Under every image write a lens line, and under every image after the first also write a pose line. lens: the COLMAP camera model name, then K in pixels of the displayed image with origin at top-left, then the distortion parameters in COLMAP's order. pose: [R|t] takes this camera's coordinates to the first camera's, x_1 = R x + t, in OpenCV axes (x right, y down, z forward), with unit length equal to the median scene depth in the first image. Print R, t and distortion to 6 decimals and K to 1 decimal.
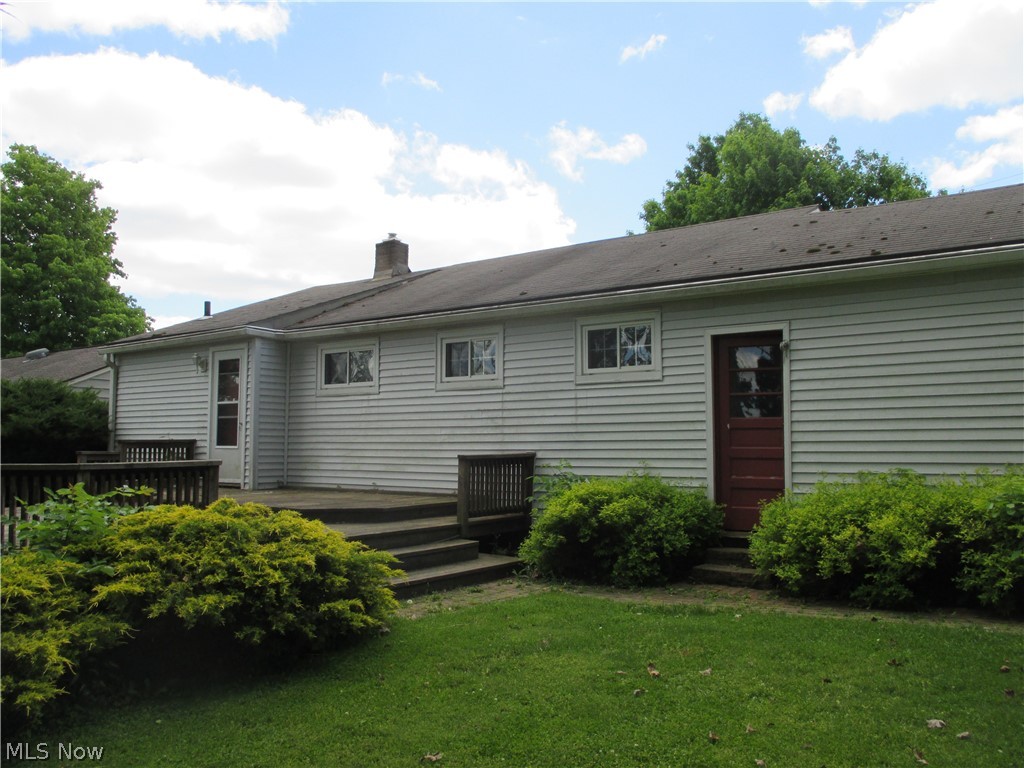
lens RADIAL K [[867.4, 0, 512.9], [0, 867.4, 400.5], [0, 0, 1]] dist [-0.039714, 0.001255]
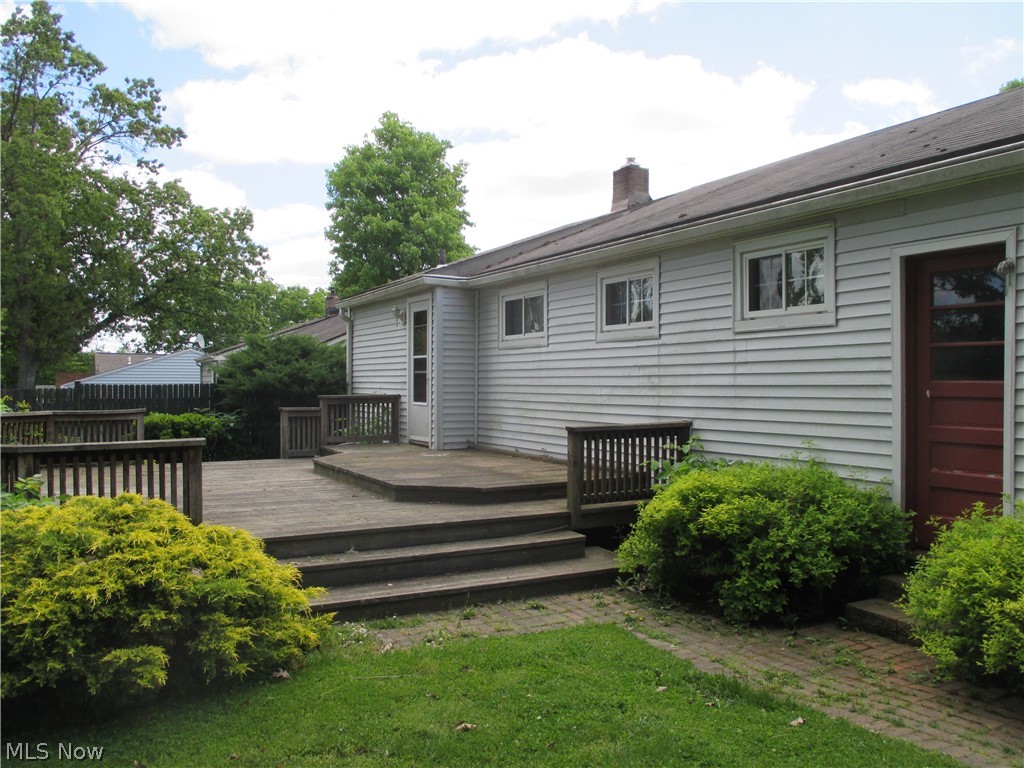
lens RADIAL K [[861.0, 0, 514.5], [0, 861.0, 384.0], [0, 0, 1]] dist [-0.034833, -0.000230]
pose [[0.899756, 0.000484, -0.436394, 0.206950], [0.023771, 0.998460, 0.050118, -0.014861], [0.435746, -0.055468, 0.898359, 0.229070]]
